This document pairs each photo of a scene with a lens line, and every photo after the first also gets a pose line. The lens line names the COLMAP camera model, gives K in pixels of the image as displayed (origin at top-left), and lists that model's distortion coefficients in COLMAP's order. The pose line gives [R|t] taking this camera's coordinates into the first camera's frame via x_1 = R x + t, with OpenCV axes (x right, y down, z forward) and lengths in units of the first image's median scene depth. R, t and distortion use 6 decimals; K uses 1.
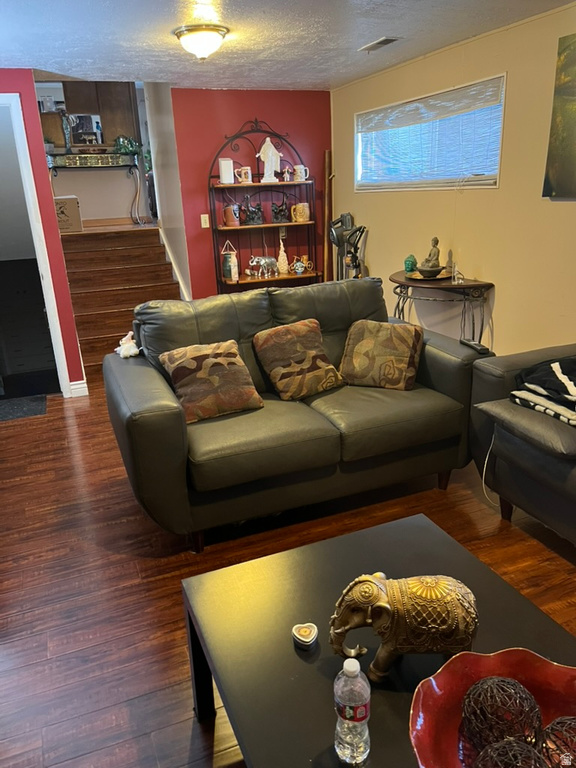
lens RADIAL K [[584.3, 0, 283.0], [0, 584.3, 395.1], [0, 0, 1]] dist [0.061457, -0.078759]
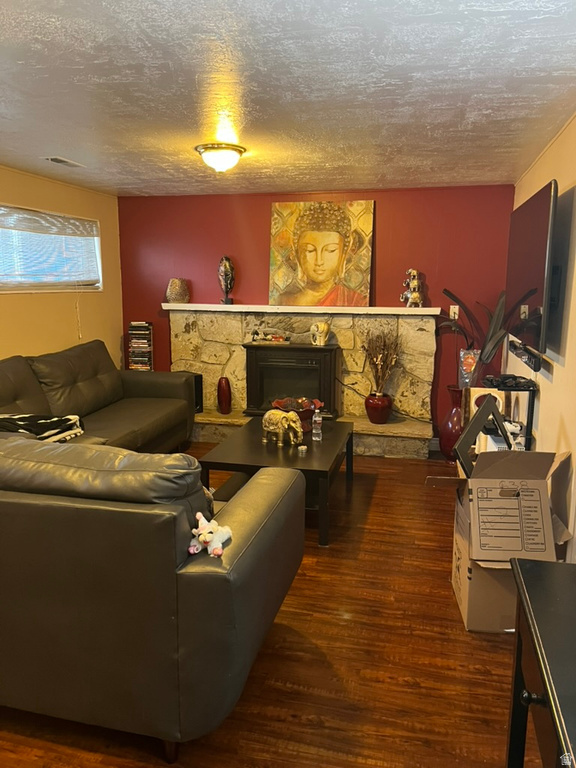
lens RADIAL K [[584.3, 0, 283.0], [0, 584.3, 395.1], [0, 0, 1]] dist [0.061457, -0.078759]
pose [[-0.812477, -0.071424, 0.578601, -0.760392], [0.220542, 0.881058, 0.418447, -0.508742], [-0.539668, 0.467585, -0.700088, 1.505308]]
